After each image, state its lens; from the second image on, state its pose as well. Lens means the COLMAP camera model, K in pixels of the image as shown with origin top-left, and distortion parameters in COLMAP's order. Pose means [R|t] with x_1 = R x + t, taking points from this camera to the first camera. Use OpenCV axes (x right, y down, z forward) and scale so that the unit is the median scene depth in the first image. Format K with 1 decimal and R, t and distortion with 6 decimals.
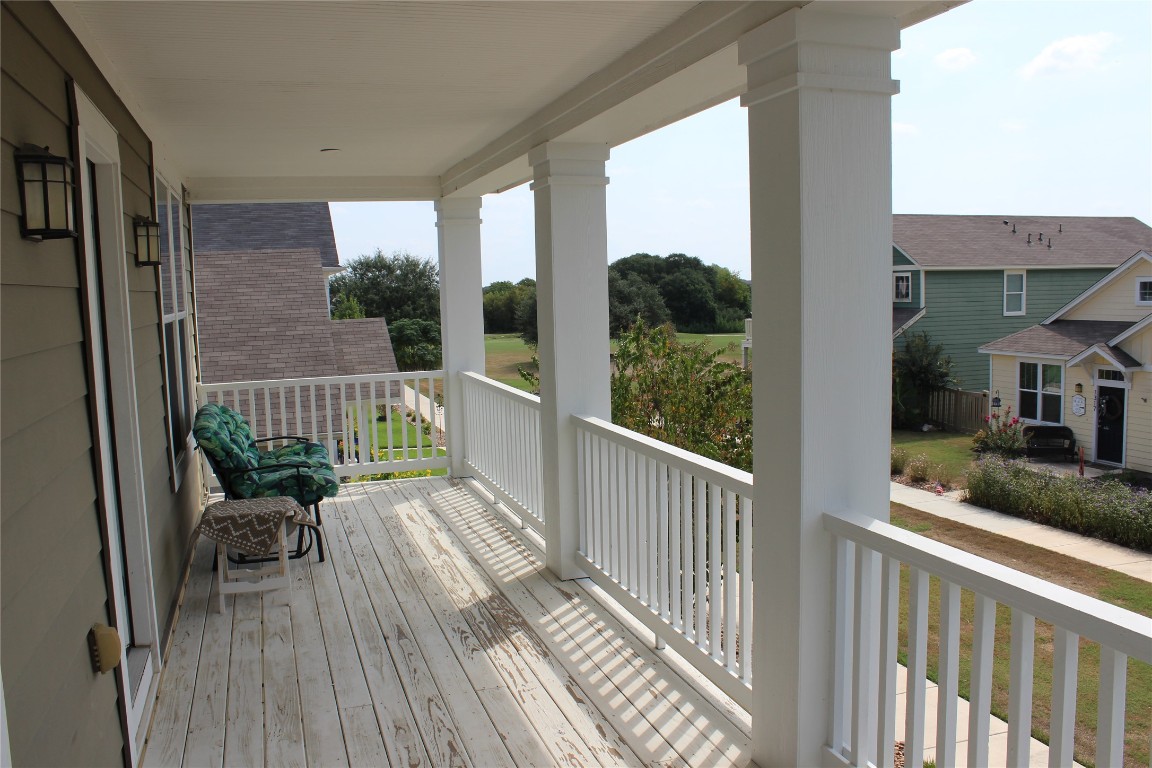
lens RADIAL K [[952.9, 0, 557.3], [0, 952.9, 380.6], [0, 0, 1]] dist [-0.155303, 0.125404]
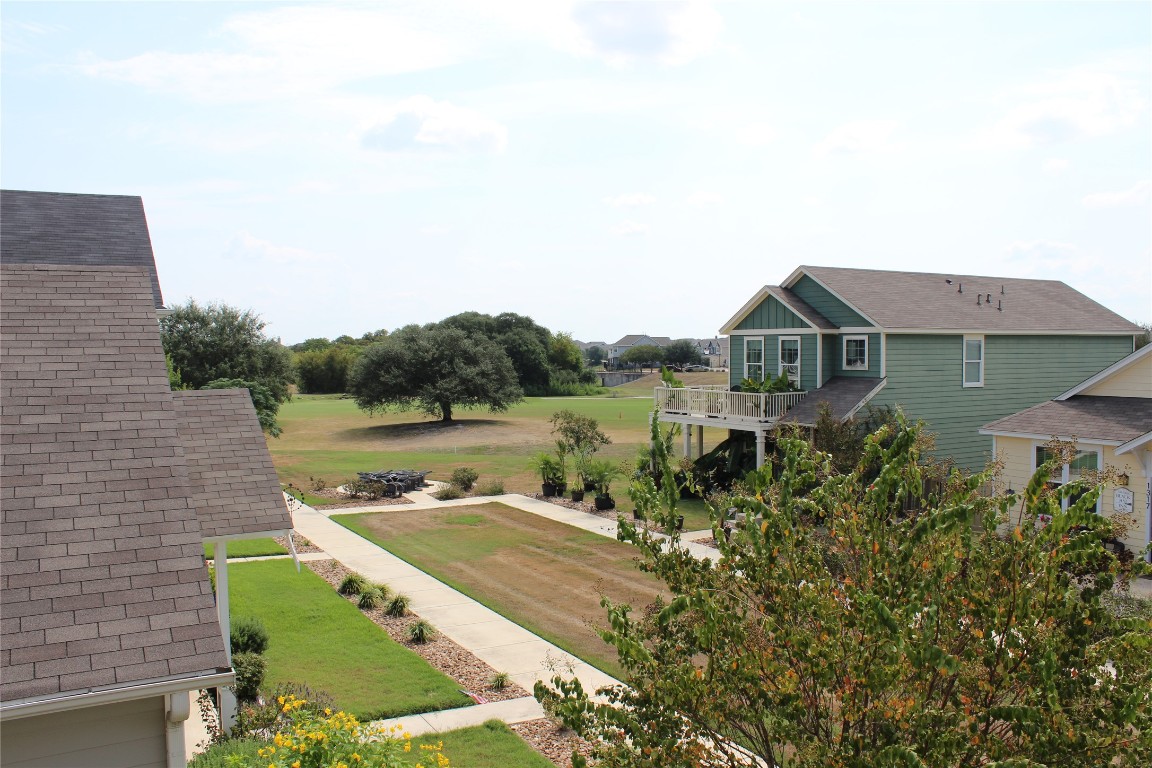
lens RADIAL K [[952.9, 0, 555.0], [0, 952.9, 389.4], [0, 0, 1]] dist [-0.155303, 0.125404]
pose [[0.980626, 0.012506, 0.195490, -0.065100], [-0.002011, 0.998550, -0.053794, -0.020584], [-0.195879, 0.052359, 0.979229, 0.222731]]
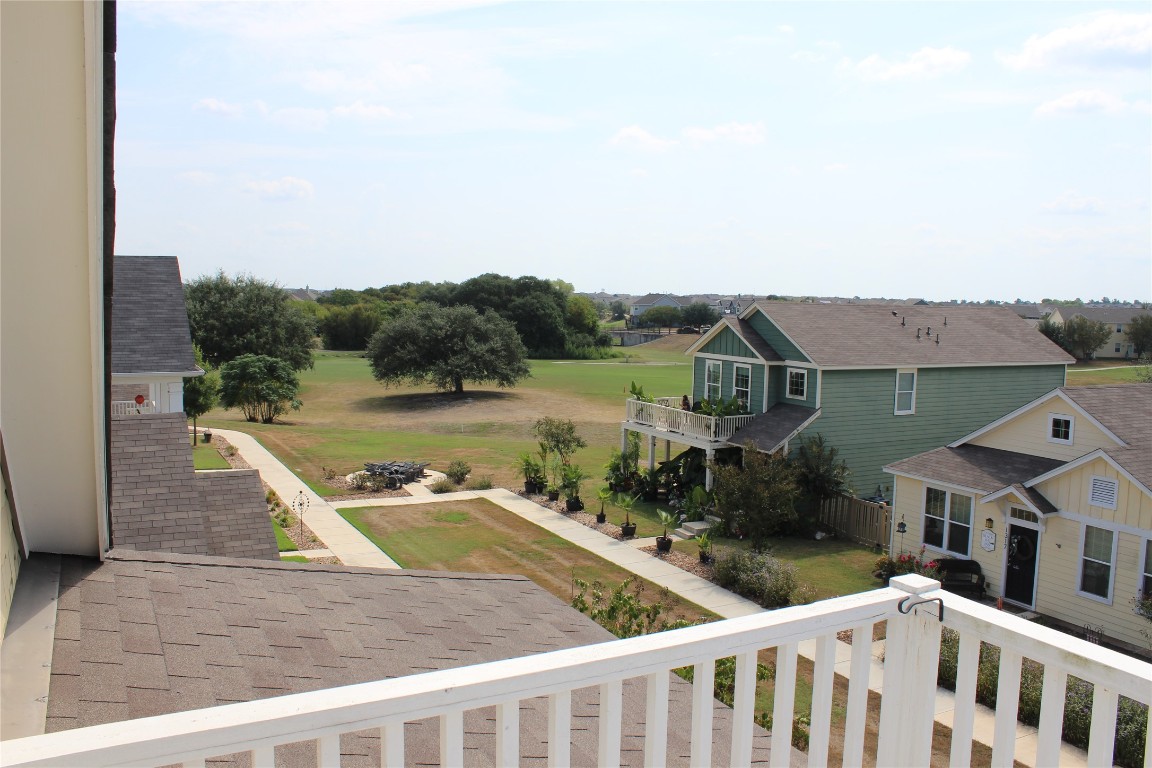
lens RADIAL K [[952.9, 0, 553.9], [0, 952.9, 384.2], [0, 0, 1]] dist [-0.155303, 0.125404]
pose [[0.985419, 0.030171, 0.167451, -0.040445], [-0.030399, 0.999537, -0.001204, -0.091964], [-0.167410, -0.003904, 0.985880, 0.083930]]
